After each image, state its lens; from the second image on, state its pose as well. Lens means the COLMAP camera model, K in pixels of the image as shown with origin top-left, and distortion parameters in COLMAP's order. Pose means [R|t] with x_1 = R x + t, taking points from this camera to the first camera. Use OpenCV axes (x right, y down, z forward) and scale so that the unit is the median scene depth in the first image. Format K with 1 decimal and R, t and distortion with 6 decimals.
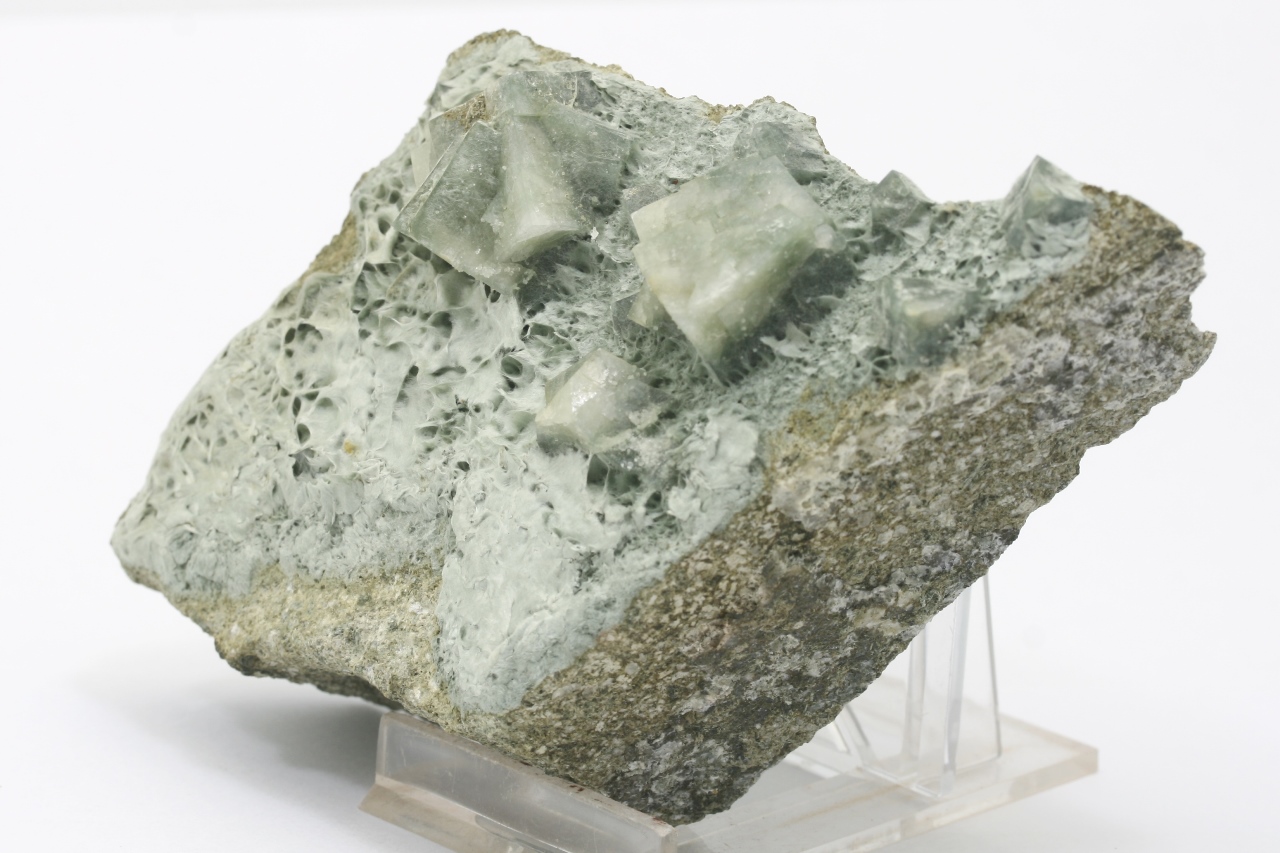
lens RADIAL K [[5085.4, 0, 640.7], [0, 5085.4, 425.9], [0, 0, 1]] dist [-0.146226, 0.000000]
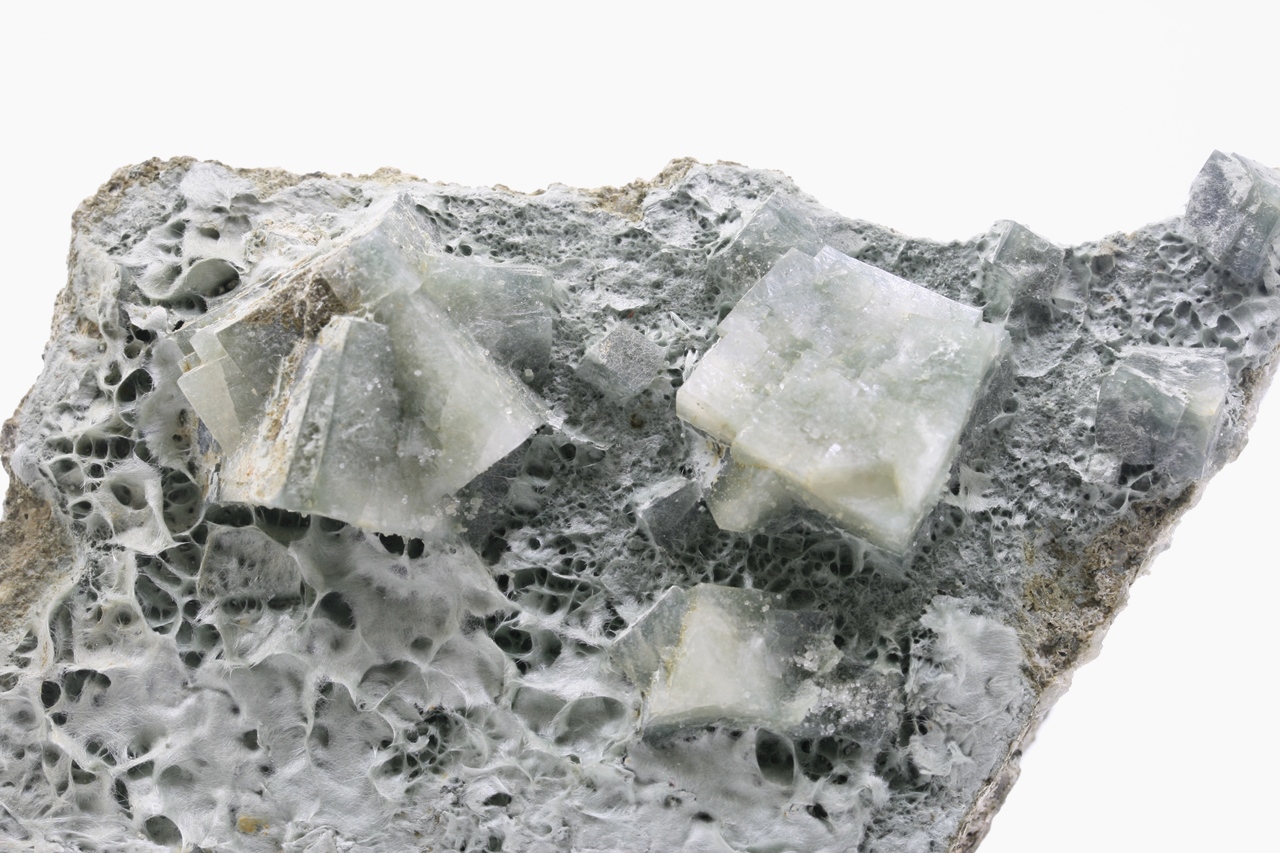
lens RADIAL K [[4521.6, 0, 644.8], [0, 4521.6, 426.0], [0, 0, 1]] dist [-0.184706, 0.000000]
pose [[0.716245, -0.339413, 0.609747, -0.377618], [0.228477, 0.939650, 0.254670, -0.191771], [-0.659387, -0.043093, 0.750568, 0.523362]]
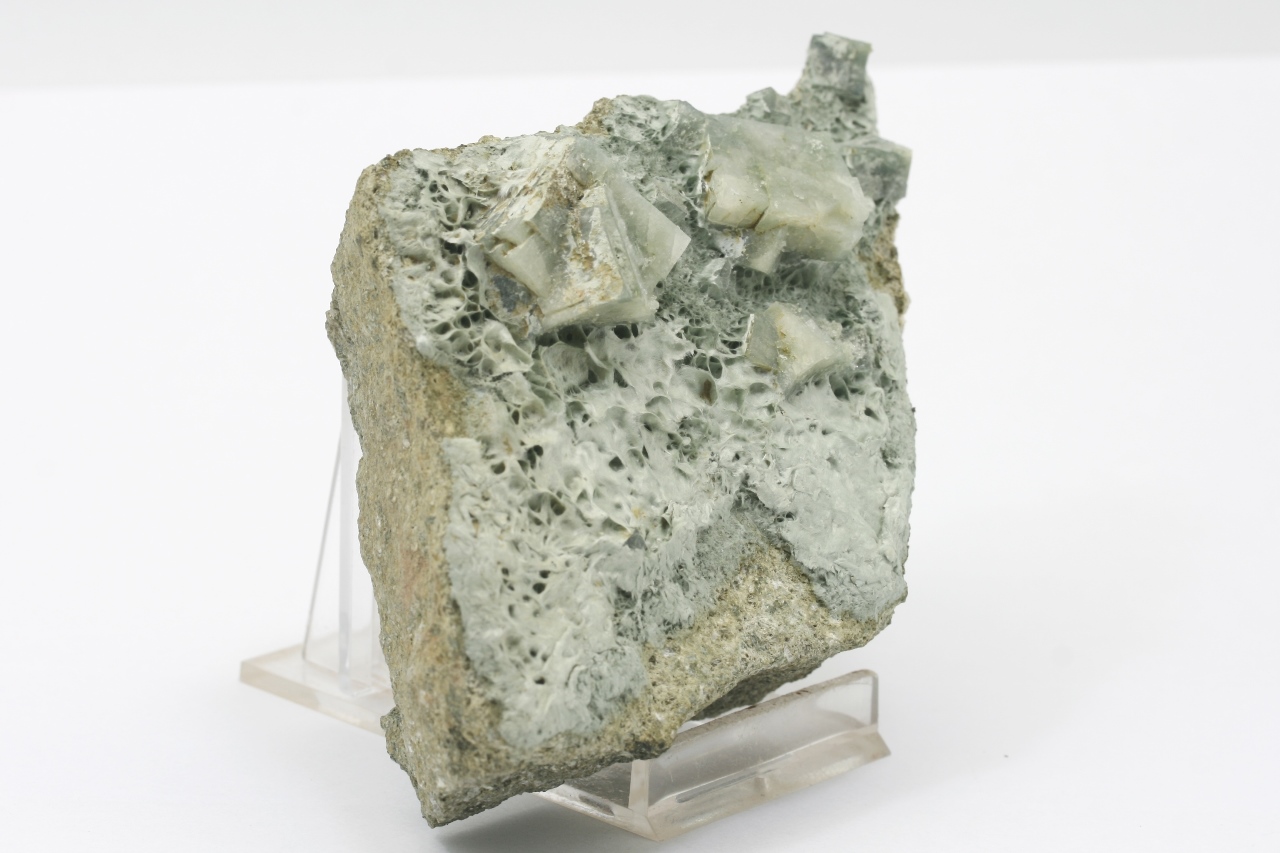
lens RADIAL K [[4521.6, 0, 640.6], [0, 4521.6, 427.9], [0, 0, 1]] dist [-0.184706, 0.000000]
pose [[-0.106041, -0.289635, 0.951245, -0.983202], [0.314452, 0.897777, 0.308409, -0.313490], [-0.943332, 0.331824, -0.004125, 1.017350]]
